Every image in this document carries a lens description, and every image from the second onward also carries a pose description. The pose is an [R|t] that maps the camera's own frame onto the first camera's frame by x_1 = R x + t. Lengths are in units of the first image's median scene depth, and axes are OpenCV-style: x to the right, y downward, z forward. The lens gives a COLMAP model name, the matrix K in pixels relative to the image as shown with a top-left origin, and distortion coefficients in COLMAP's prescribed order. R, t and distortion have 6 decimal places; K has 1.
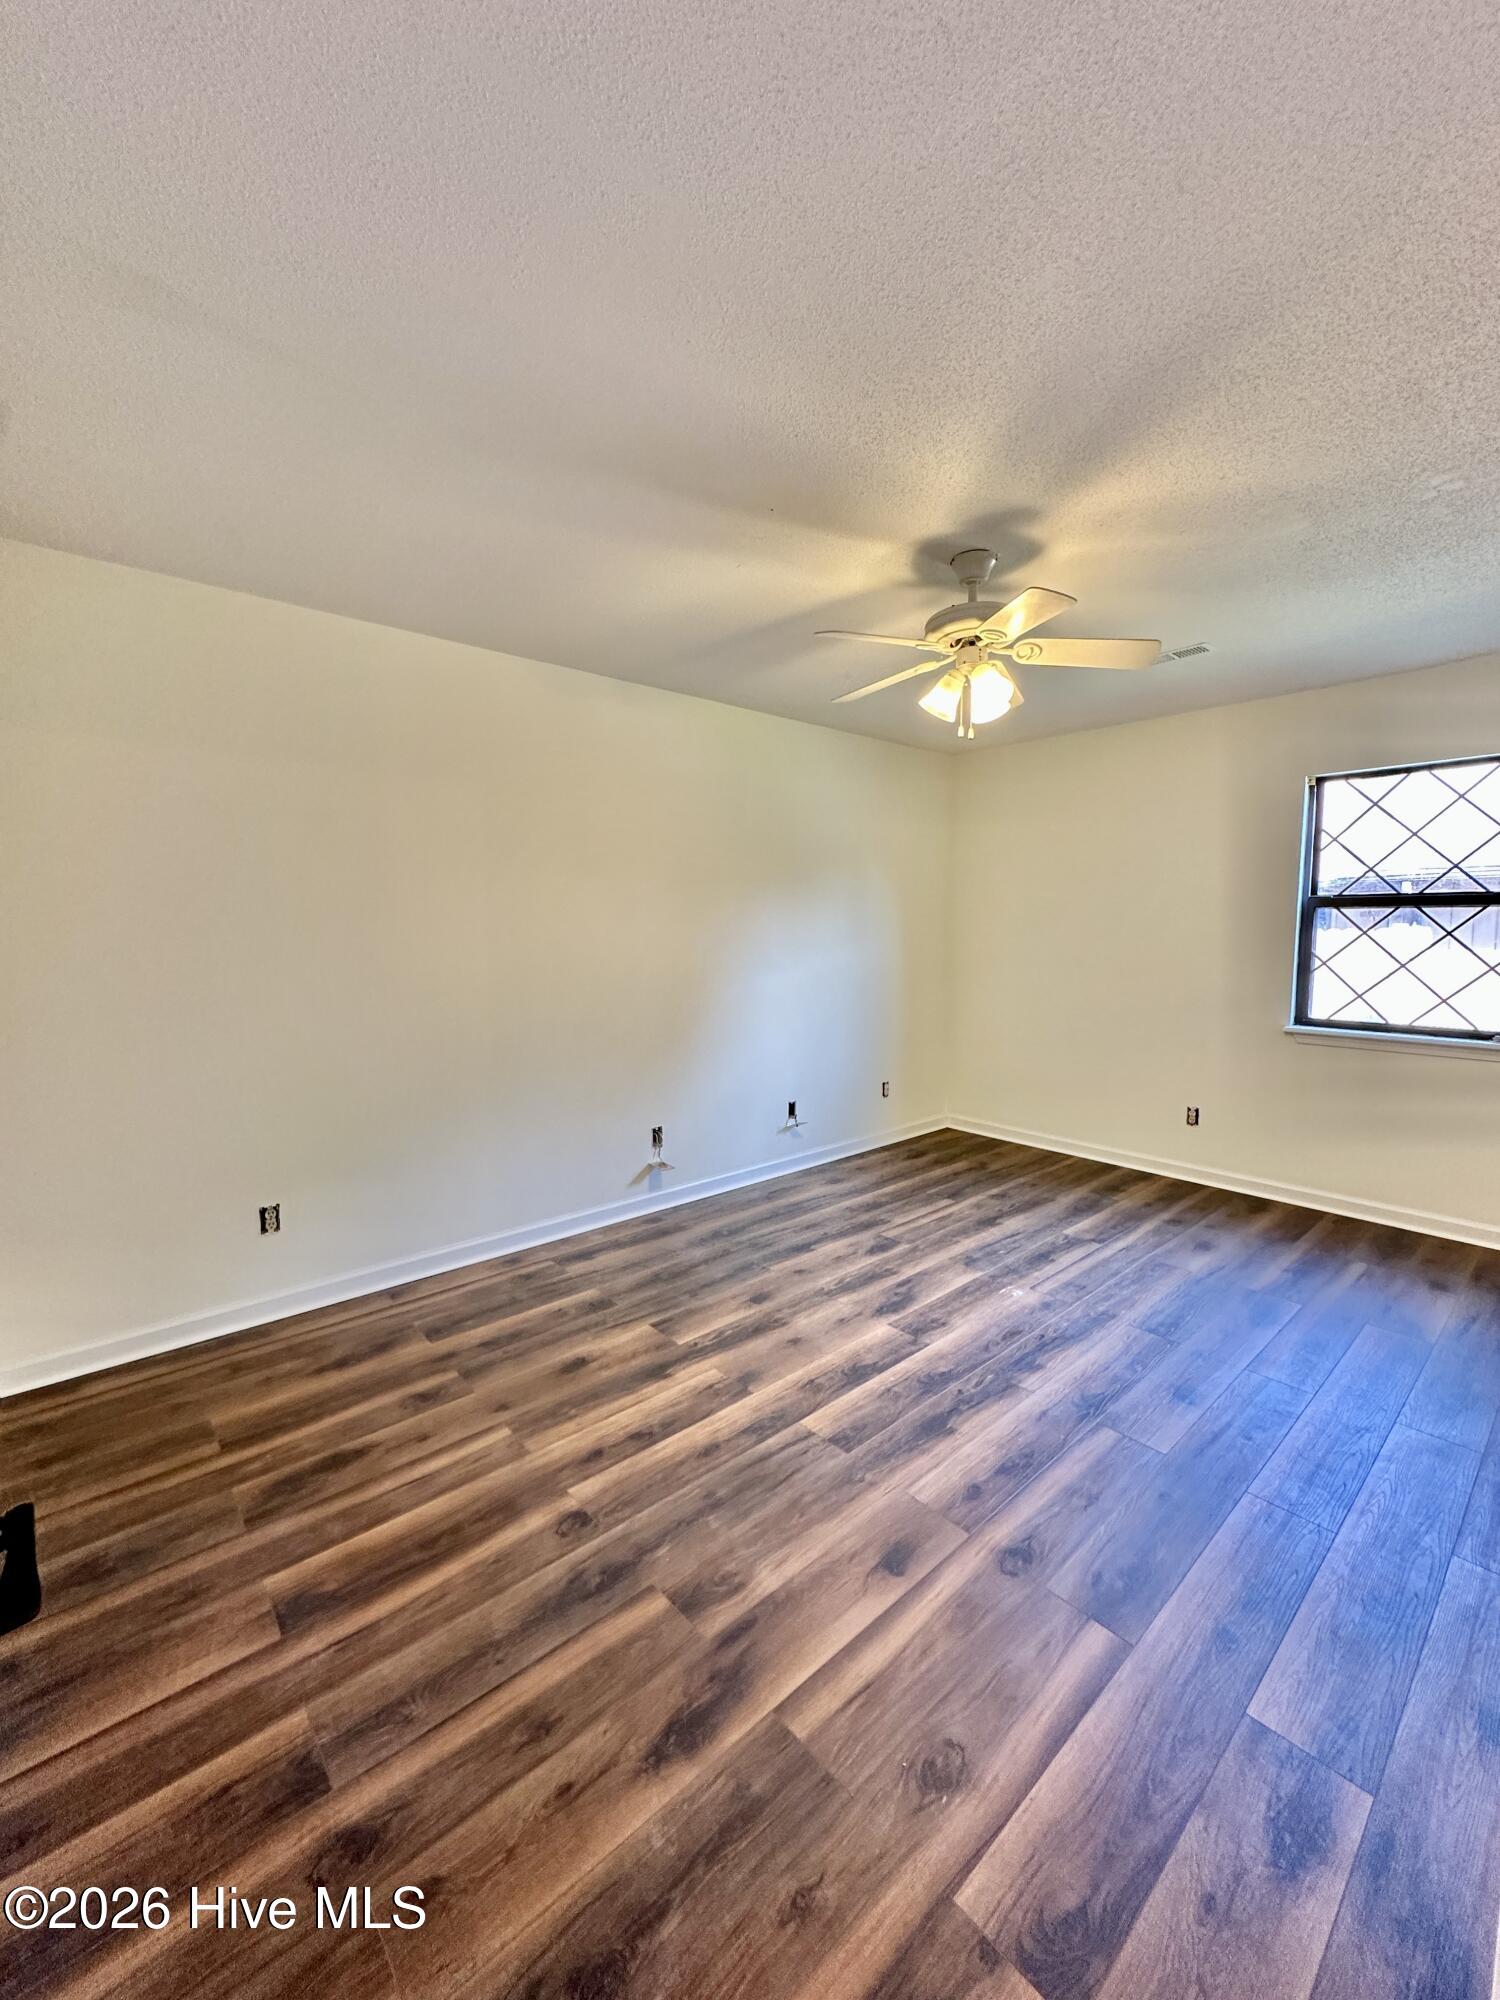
lens RADIAL K [[803.8, 0, 748.4], [0, 803.8, 1008.0], [0, 0, 1]] dist [-0.003192, 0.000176]
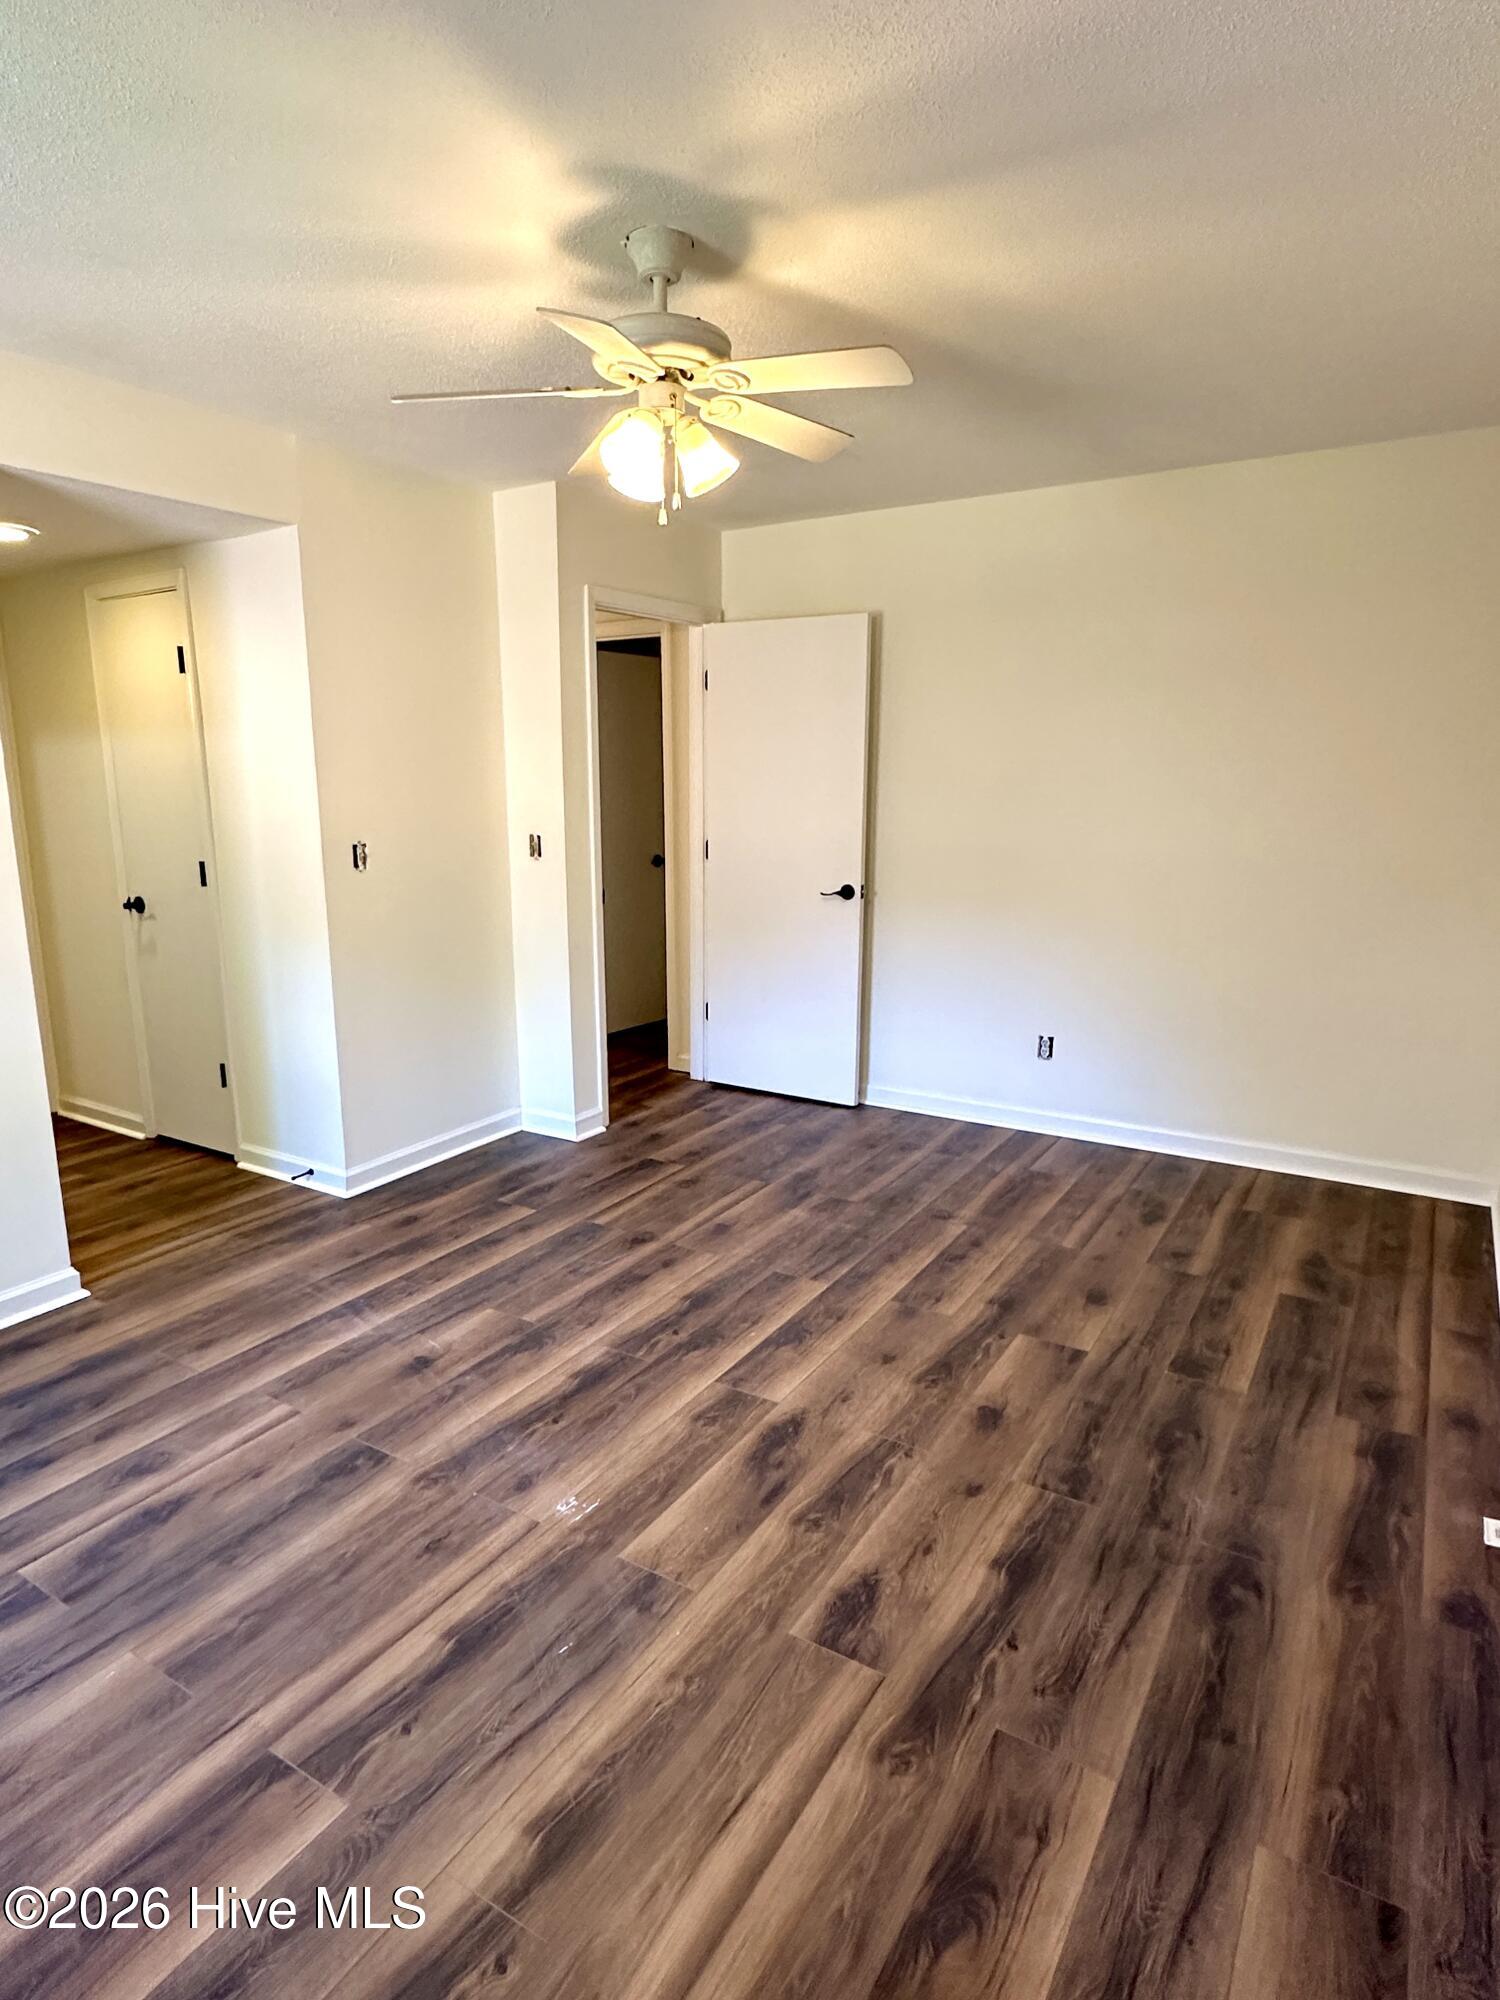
lens RADIAL K [[1123.5, 0, 742.4], [0, 1123.5, 1003.7], [0, 0, 1]] dist [-0.004642, -0.002789]
pose [[-0.956179, 0.063732, -0.285761, 0.486626], [-0.025161, 0.954522, 0.297076, -0.221240], [0.291699, 0.291248, -0.911091, 1.896188]]
